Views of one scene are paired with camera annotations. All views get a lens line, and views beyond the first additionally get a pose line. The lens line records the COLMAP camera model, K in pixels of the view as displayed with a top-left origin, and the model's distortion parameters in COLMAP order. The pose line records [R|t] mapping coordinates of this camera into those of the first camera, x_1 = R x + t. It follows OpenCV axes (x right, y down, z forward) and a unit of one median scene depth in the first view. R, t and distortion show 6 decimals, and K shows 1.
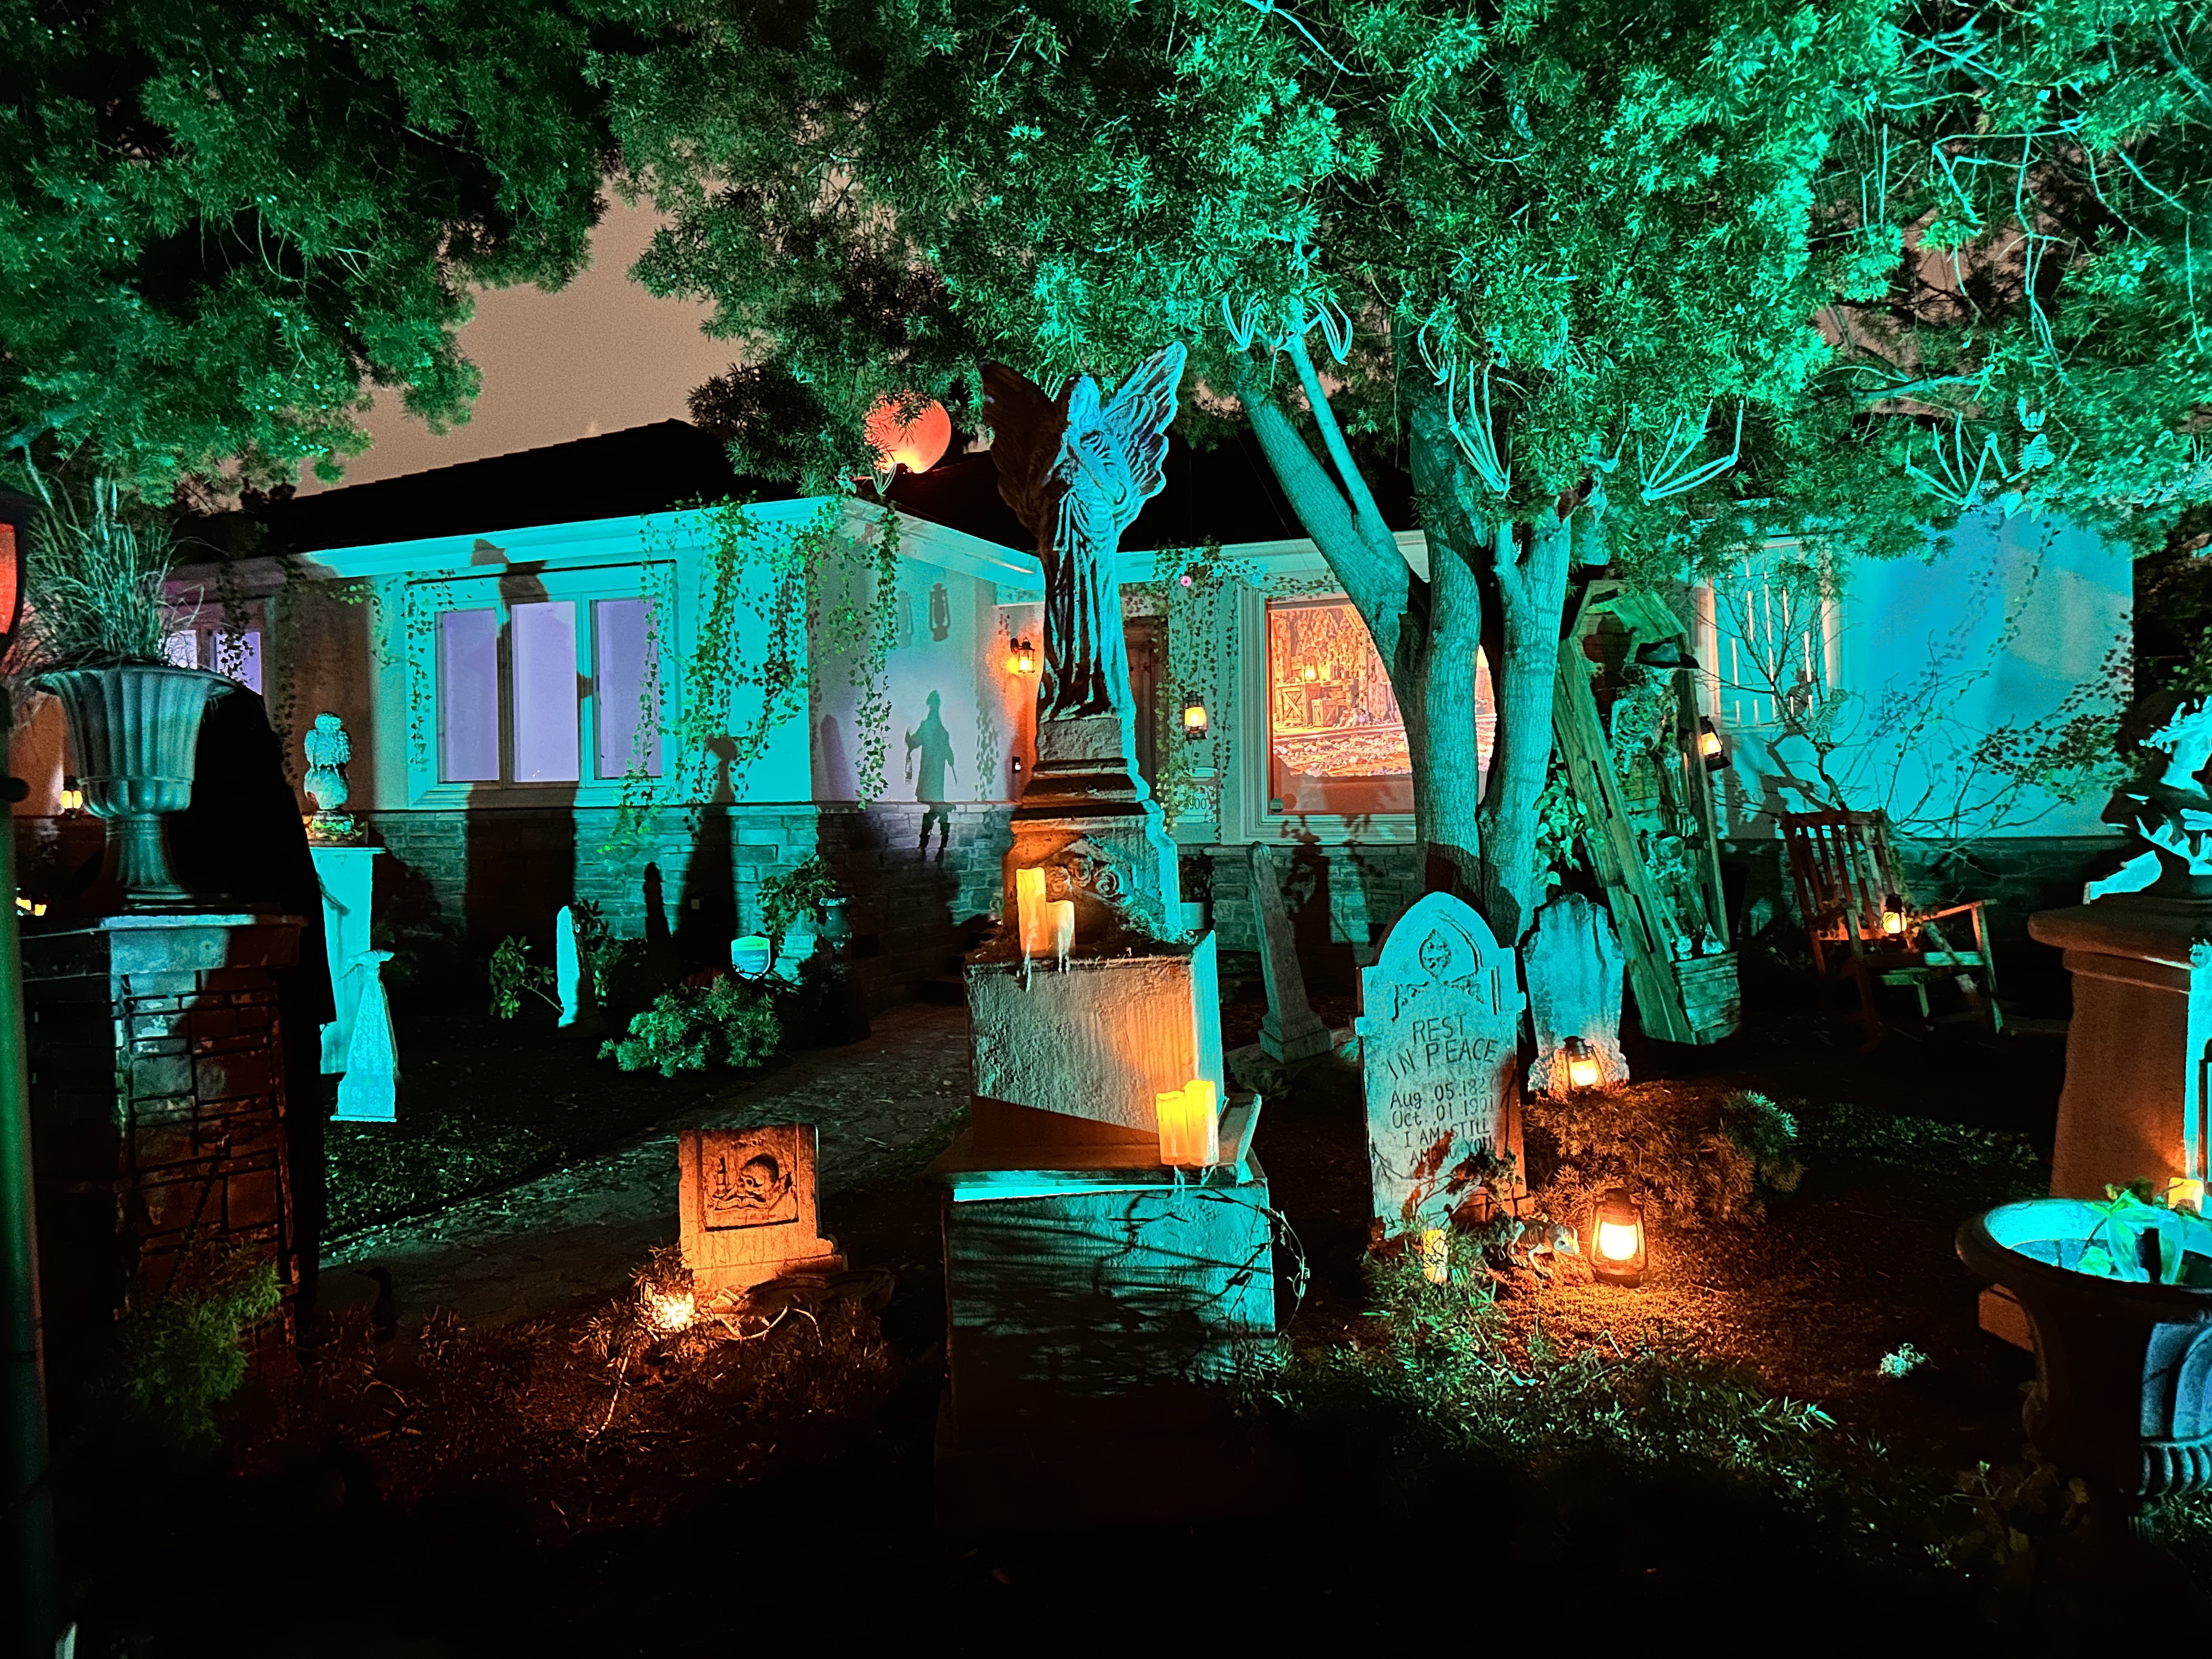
lens RADIAL K [[1564.6, 0, 1104.1], [0, 1564.6, 828.7], [0, 0, 1]] dist [0.025496, -0.015736]
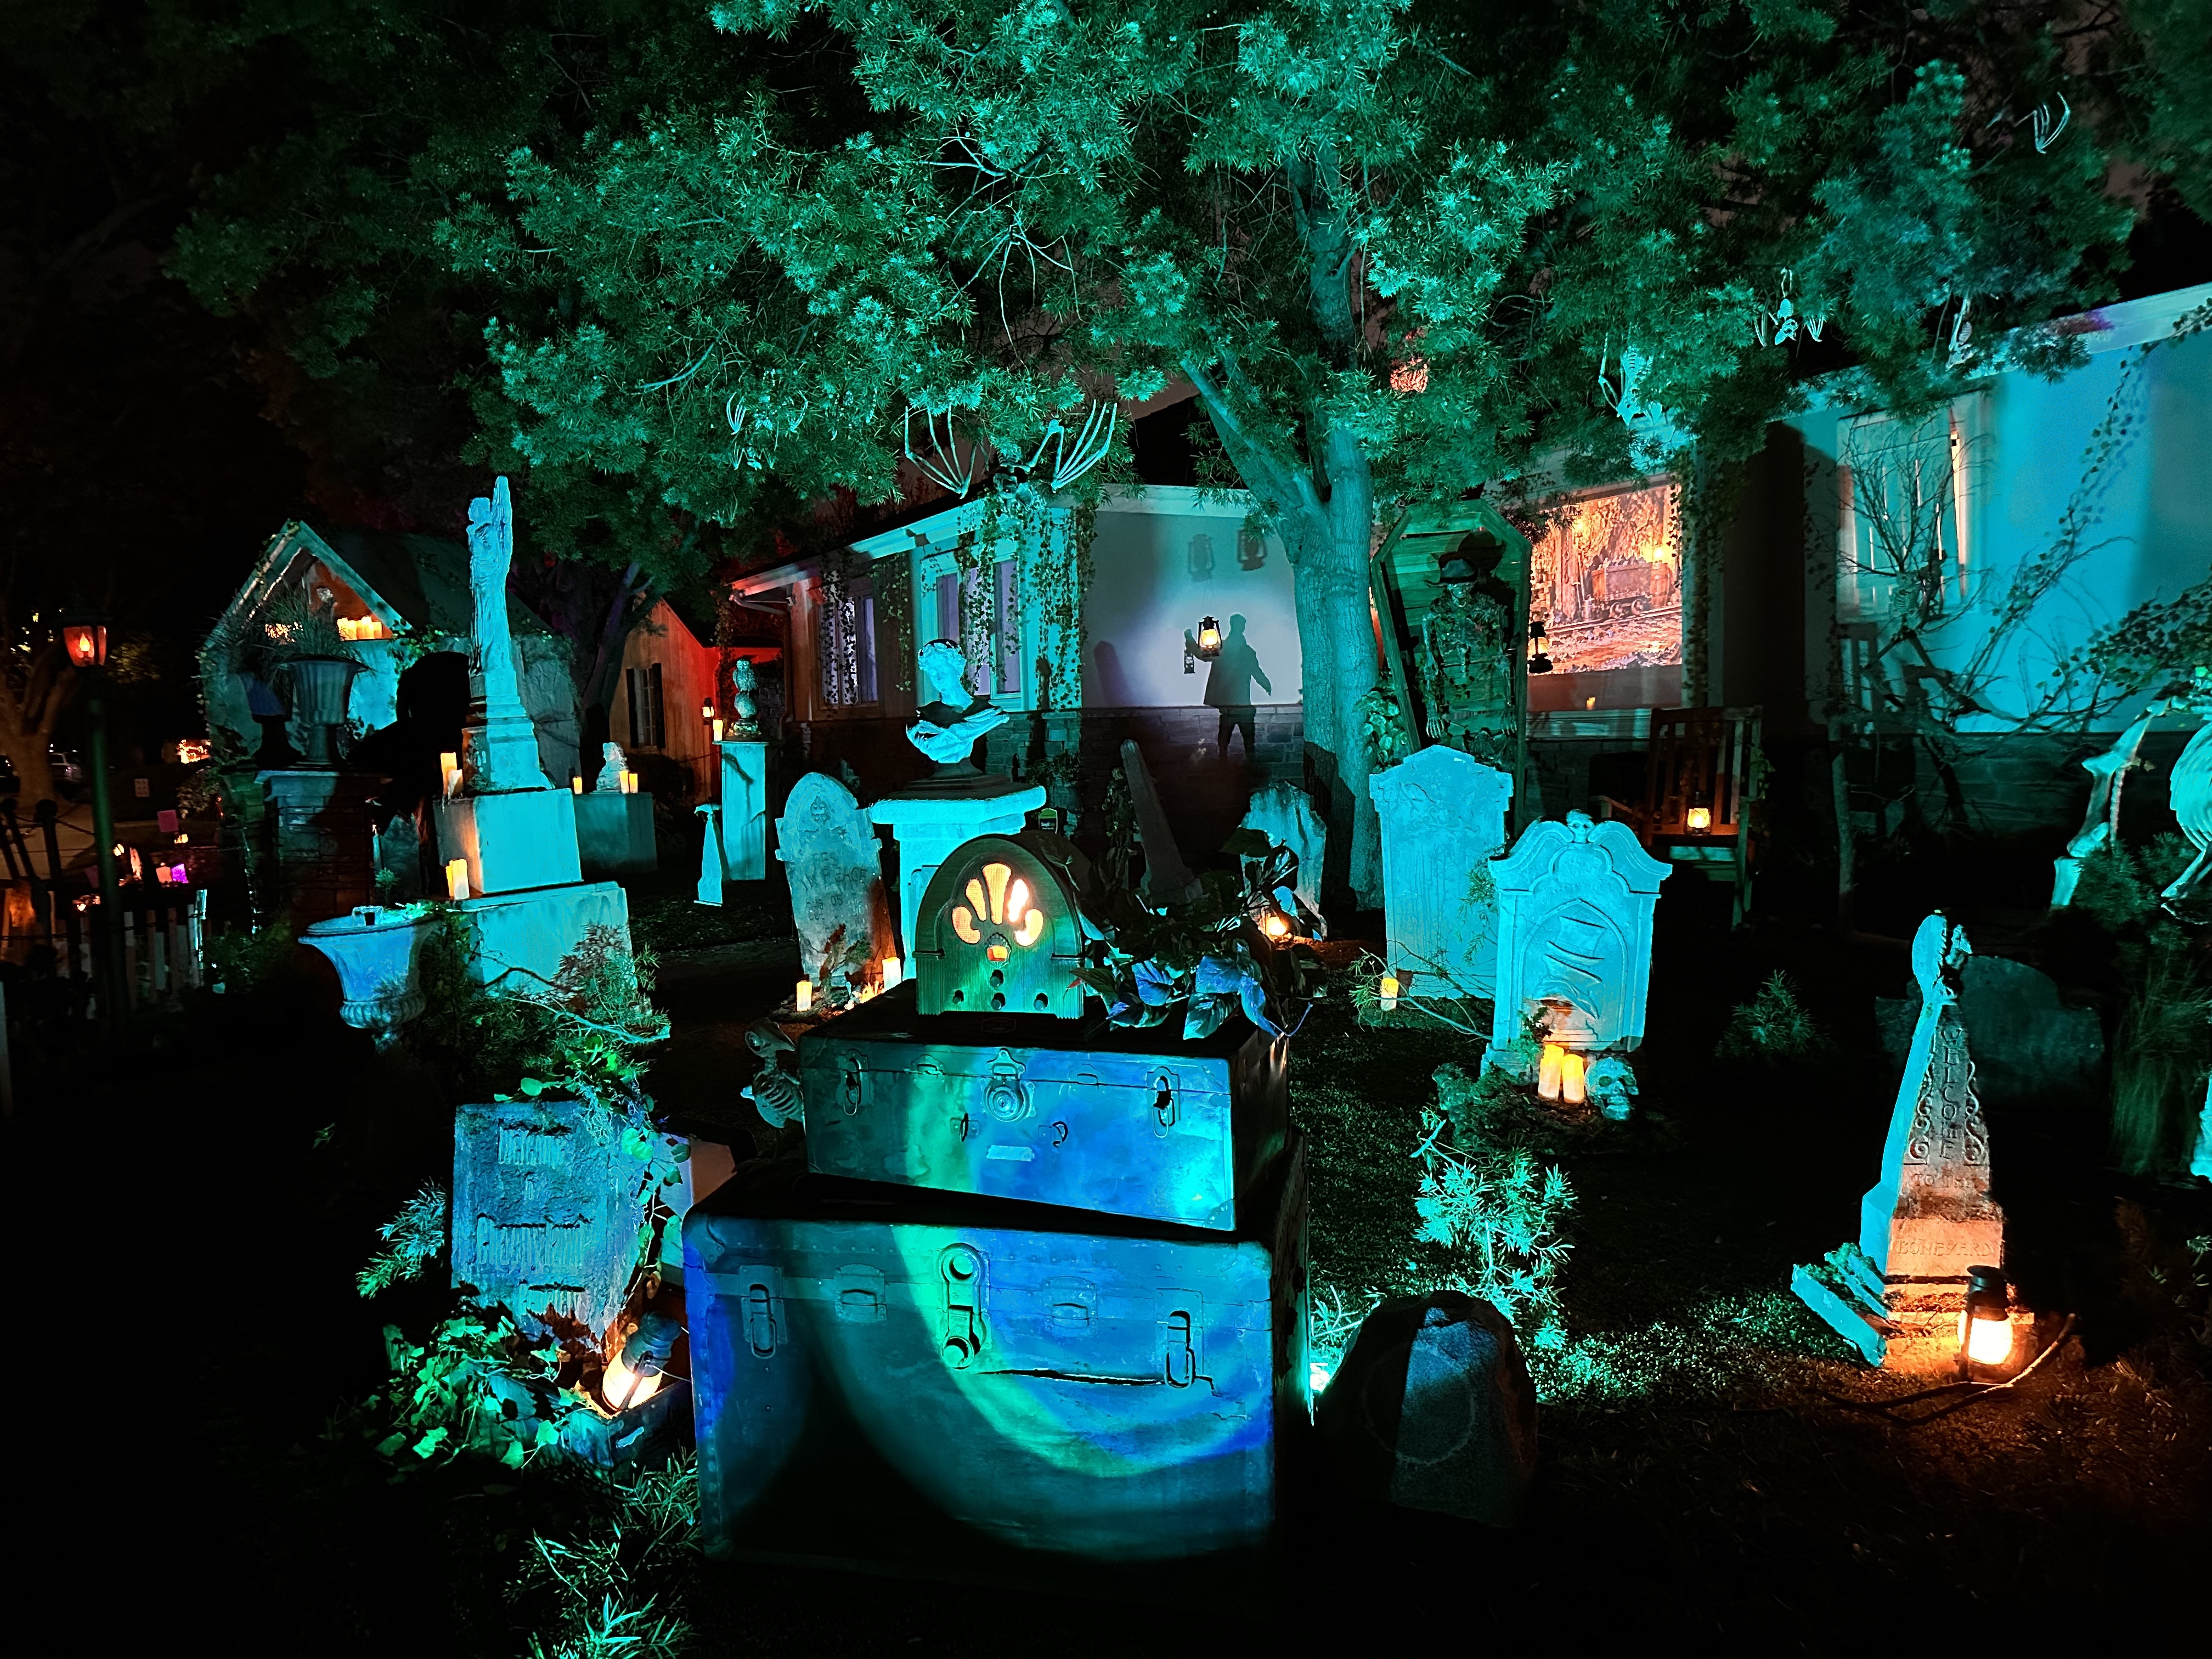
lens RADIAL K [[1564.6, 0, 1110.7], [0, 1564.6, 853.3], [0, 0, 1]] dist [0.025496, -0.015736]
pose [[0.783643, 0.045810, -0.619520, 0.638669], [0.005333, 0.996744, 0.080450, -0.000848], [0.621189, -0.066348, 0.780847, -0.017955]]
